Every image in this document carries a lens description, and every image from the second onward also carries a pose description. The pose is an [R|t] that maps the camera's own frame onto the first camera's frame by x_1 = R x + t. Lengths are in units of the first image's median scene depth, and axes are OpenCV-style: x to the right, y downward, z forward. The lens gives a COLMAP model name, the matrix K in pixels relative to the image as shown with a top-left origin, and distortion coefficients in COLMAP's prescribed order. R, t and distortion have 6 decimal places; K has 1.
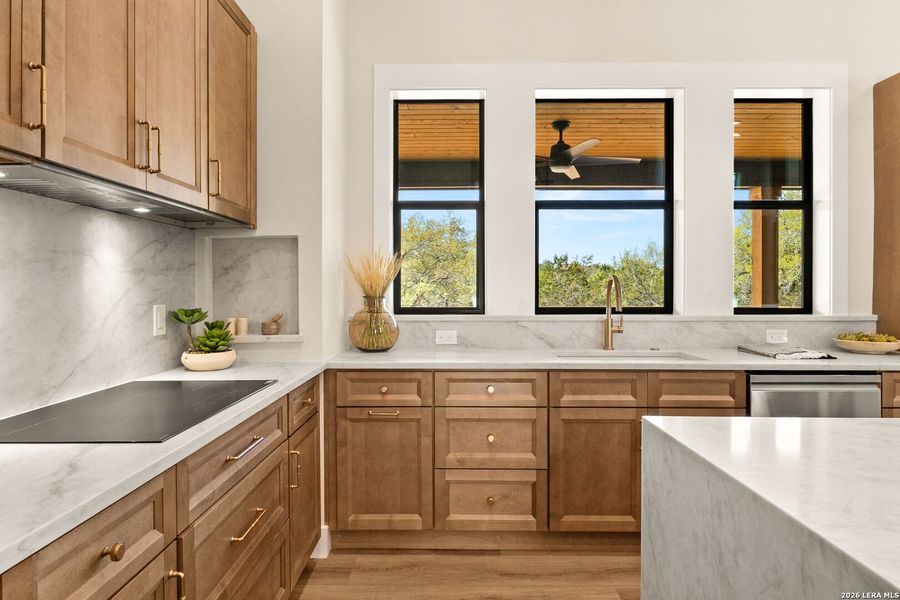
lens RADIAL K [[518.2, 0, 449.4], [0, 518.2, 291.1], [0, 0, 1]] dist [-0.002483, -0.001239]
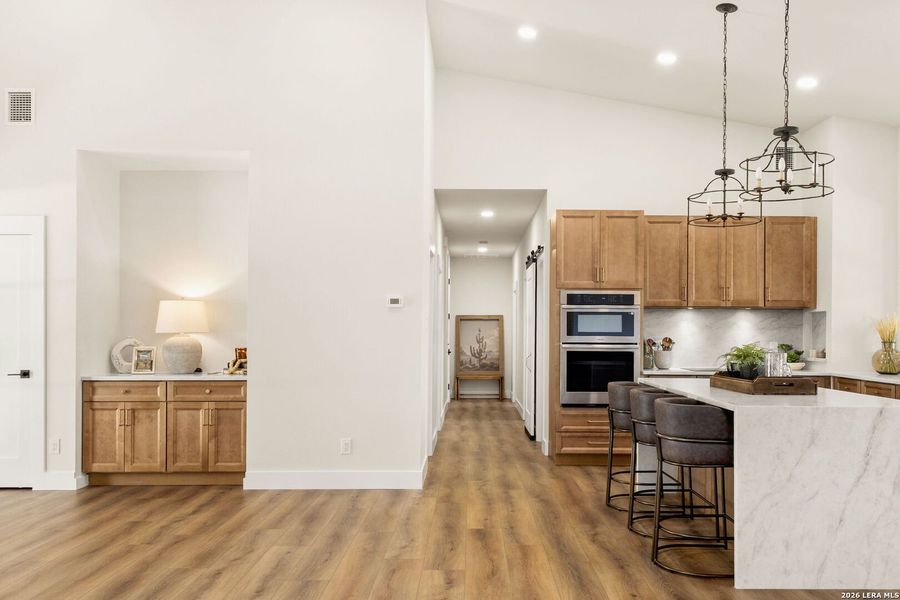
lens RADIAL K [[729.2, 0, 475.9], [0, 729.2, 329.9], [0, 0, 1]] dist [0.013354, 0.001634]
pose [[0.020182, -0.001253, -0.999796, 2.593476], [-0.013332, 0.999910, -0.001522, -0.007209], [0.999707, 0.013360, 0.020164, -0.455724]]
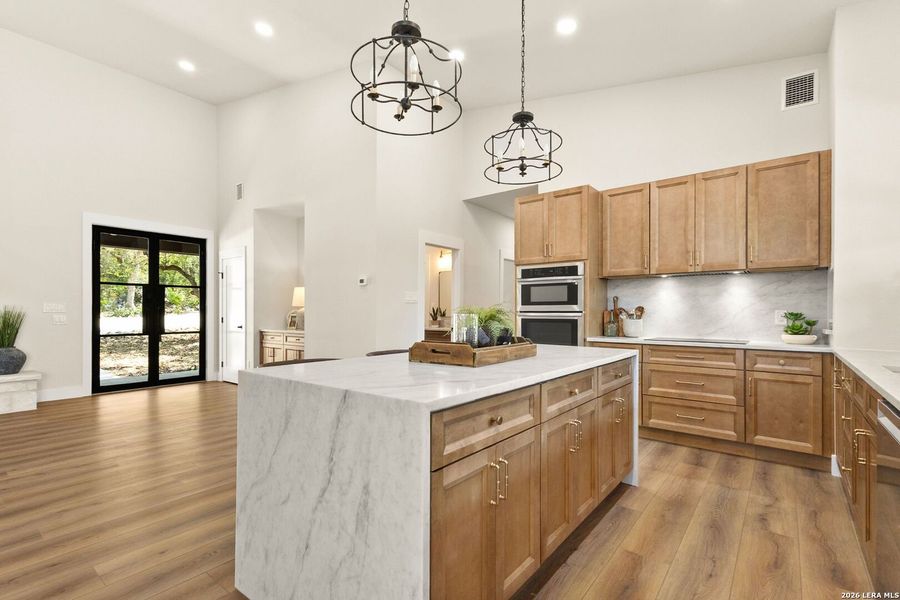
lens RADIAL K [[417.4, 0, 449.7], [0, 417.4, 310.0], [0, 0, 1]] dist [0.015624, -0.000288]
pose [[-0.614264, -0.005615, -0.789080, 1.450486], [-0.008064, 0.999967, -0.000838, 0.032378], [0.789059, 0.005849, -0.614290, 0.865894]]
